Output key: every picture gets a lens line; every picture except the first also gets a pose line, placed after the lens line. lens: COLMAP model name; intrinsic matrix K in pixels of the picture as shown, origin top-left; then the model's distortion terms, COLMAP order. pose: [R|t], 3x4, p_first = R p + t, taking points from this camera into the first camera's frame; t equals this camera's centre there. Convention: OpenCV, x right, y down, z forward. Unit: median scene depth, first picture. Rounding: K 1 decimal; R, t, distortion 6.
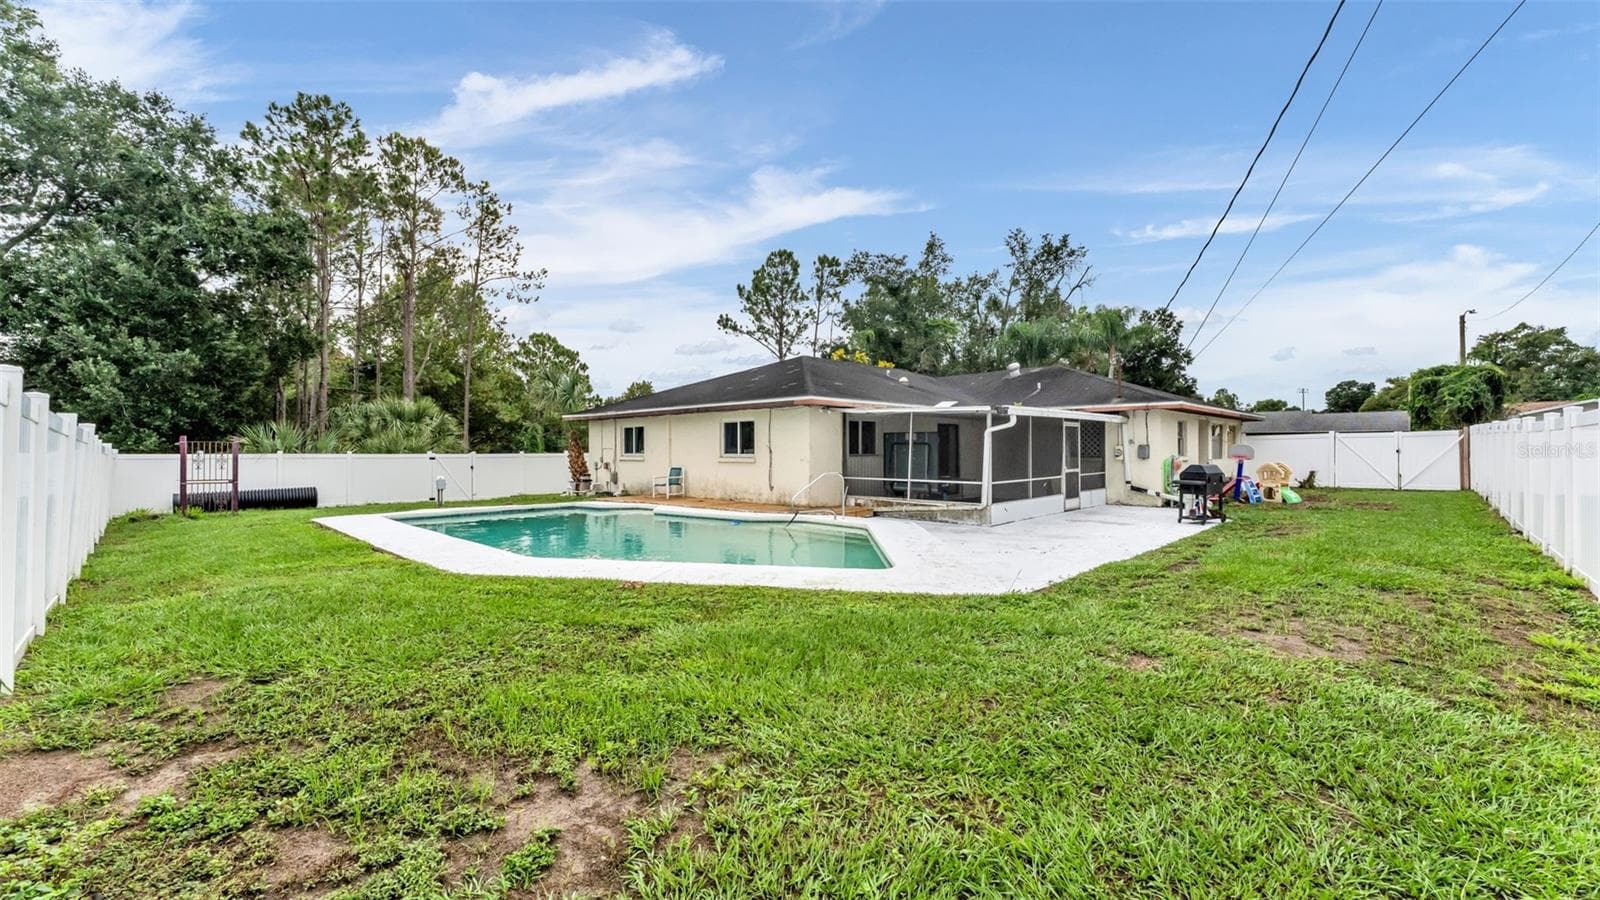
lens RADIAL K [[639.3, 0, 800.0], [0, 639.3, 450.0], [0, 0, 1]] dist [0.000837, 0.000023]
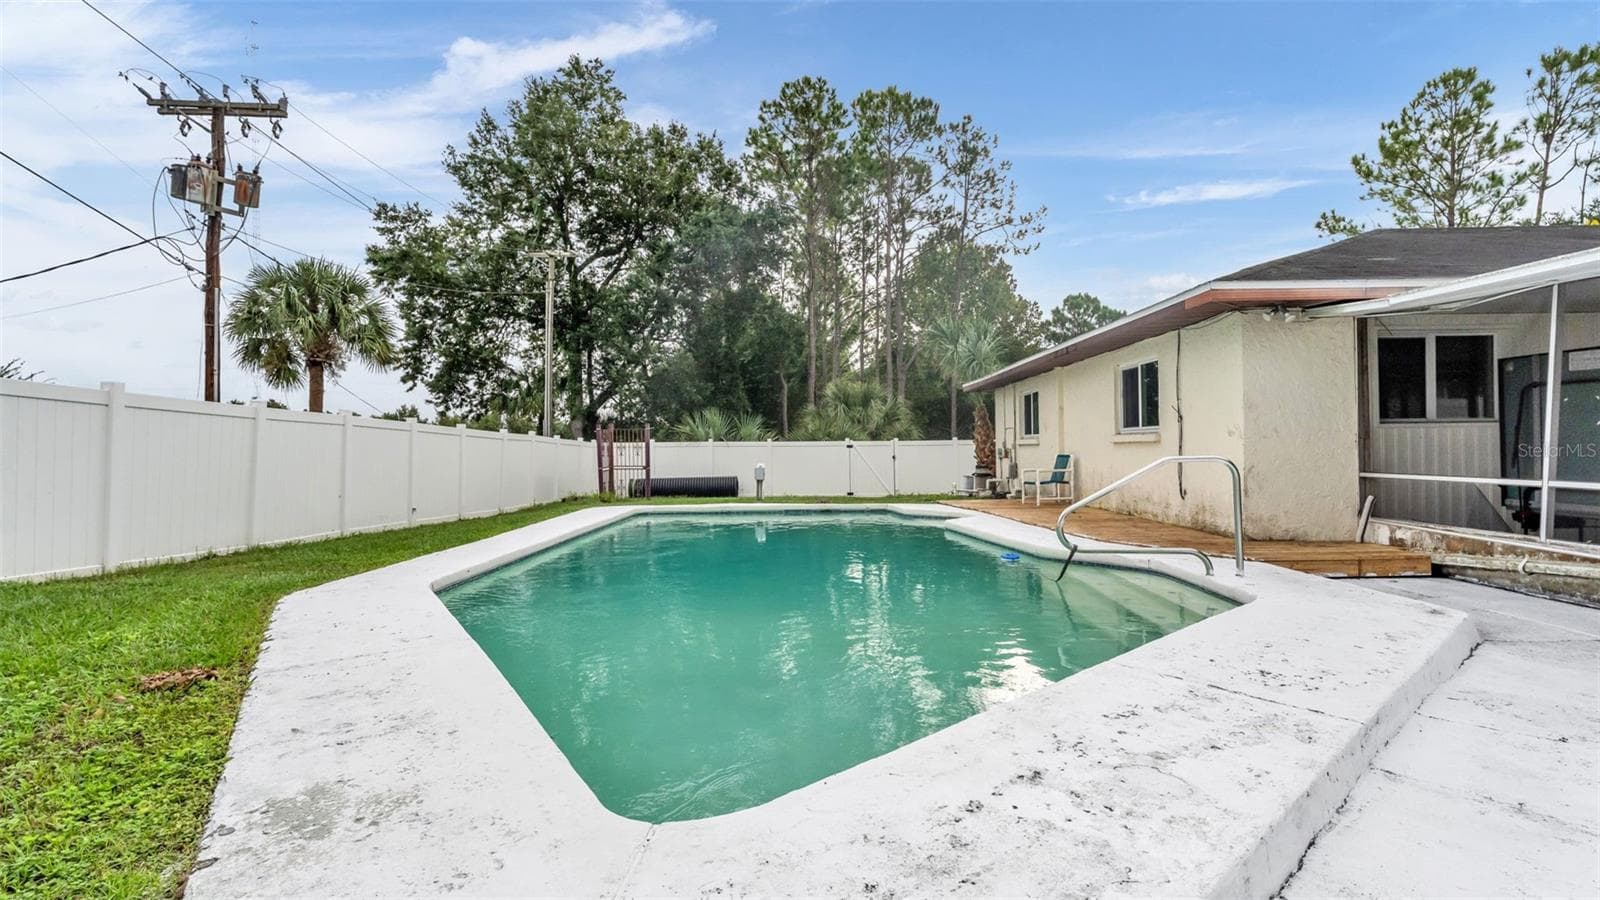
lens RADIAL K [[756.5, 0, 800.2], [0, 756.5, 446.7], [0, 0, 1]] dist [-0.000069, 0.000307]
pose [[0.684382, -0.008204, -0.729078, 0.111043], [0.010606, 0.999943, -0.001295, 0.013865], [0.729047, -0.006846, 0.684430, 0.250786]]
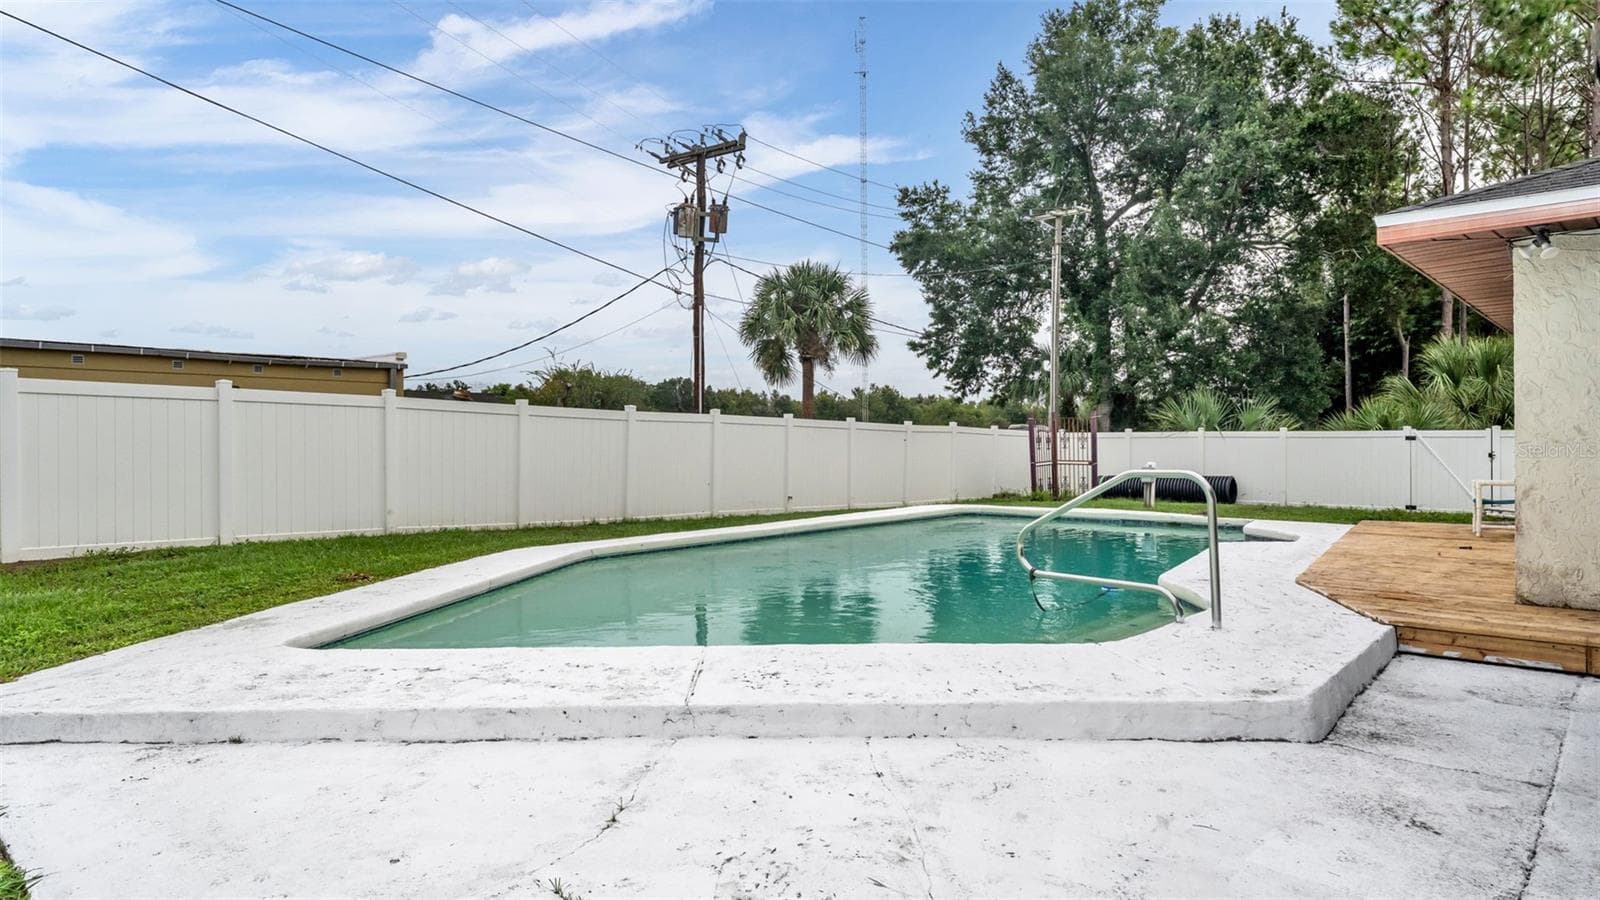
lens RADIAL K [[926.4, 0, 800.0], [0, 926.4, 450.0], [0, 0, 1]] dist [0.001731, 0.000266]
pose [[0.023417, 0.011599, -0.999658, 0.248637], [0.007812, 0.999900, 0.011785, 0.009555], [0.999695, -0.008085, 0.023324, 0.406103]]
